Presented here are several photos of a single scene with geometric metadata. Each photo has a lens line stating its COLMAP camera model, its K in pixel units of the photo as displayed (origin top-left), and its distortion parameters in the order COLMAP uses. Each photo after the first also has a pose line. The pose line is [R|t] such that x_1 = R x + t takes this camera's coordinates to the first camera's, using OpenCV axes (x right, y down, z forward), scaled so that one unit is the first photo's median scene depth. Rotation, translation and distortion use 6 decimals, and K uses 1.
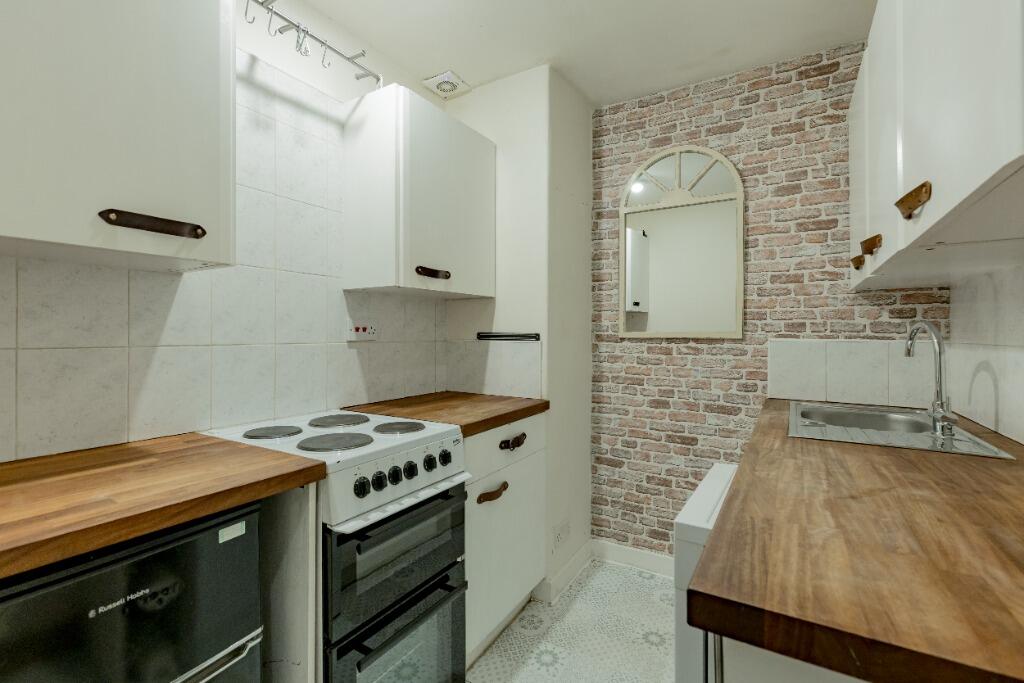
lens RADIAL K [[460.3, 0, 511.5], [0, 460.3, 337.4], [0, 0, 1]] dist [0.001089, 0.001151]
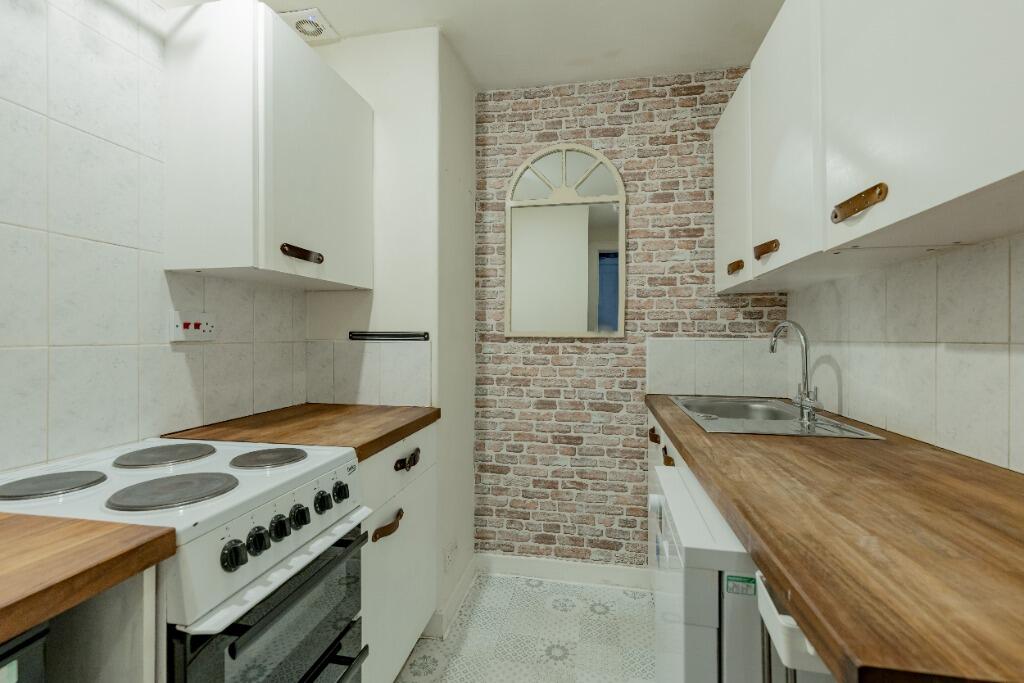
lens RADIAL K [[460.3, 0, 512.0], [0, 460.3, 338.3], [0, 0, 1]] dist [0.001089, 0.001151]
pose [[0.937025, -0.002625, 0.349253, -0.105462], [0.003311, 0.999994, -0.001368, 0.005160], [-0.349247, 0.002438, 0.937028, 0.133187]]
